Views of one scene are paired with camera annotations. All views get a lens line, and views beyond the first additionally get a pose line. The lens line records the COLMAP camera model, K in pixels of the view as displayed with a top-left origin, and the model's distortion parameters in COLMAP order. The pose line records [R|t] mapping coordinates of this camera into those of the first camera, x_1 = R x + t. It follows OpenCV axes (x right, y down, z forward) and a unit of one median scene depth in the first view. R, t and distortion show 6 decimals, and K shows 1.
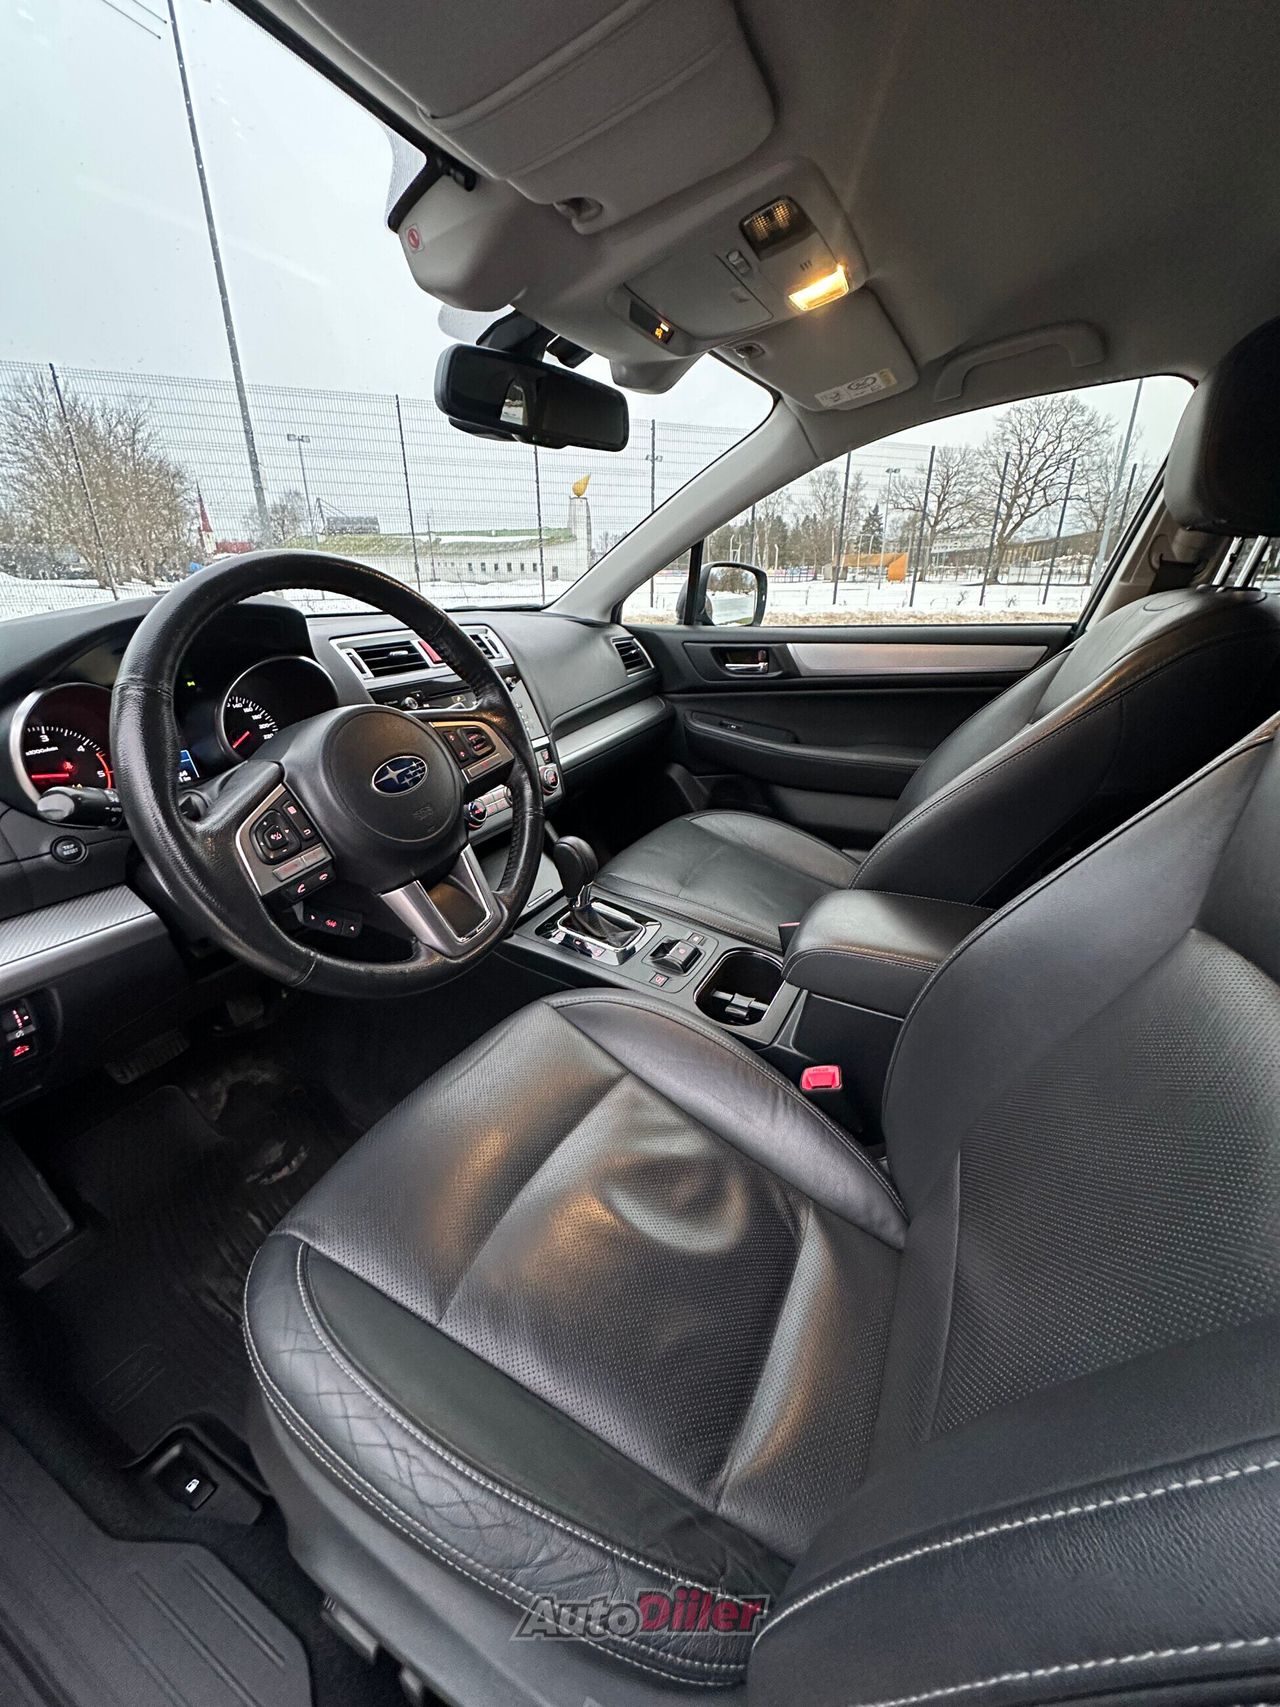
lens RADIAL K [[682.4, 0, 640.0], [0, 682.4, 853.5], [0, 0, 1]] dist [0.007984, -0.000032]
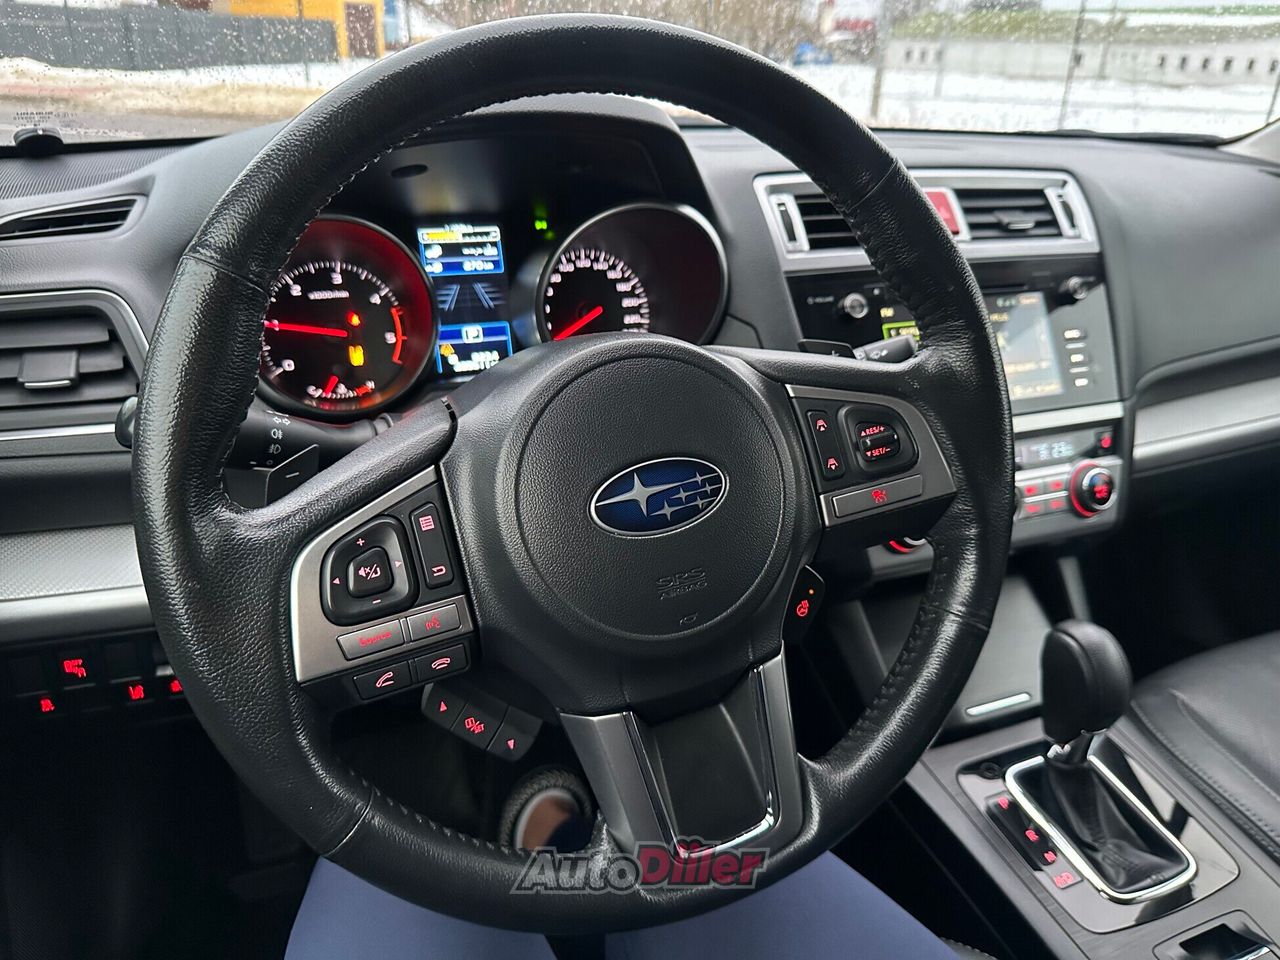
lens RADIAL K [[885.6, 0, 666.6], [0, 885.6, 478.9], [0, 0, 1]] dist [0.075197, -0.068613]
pose [[0.768276, 0.298829, -0.566086, -0.000462], [-0.276405, 0.952520, 0.127694, -0.176007], [0.577367, 0.058365, 0.814396, 0.425672]]
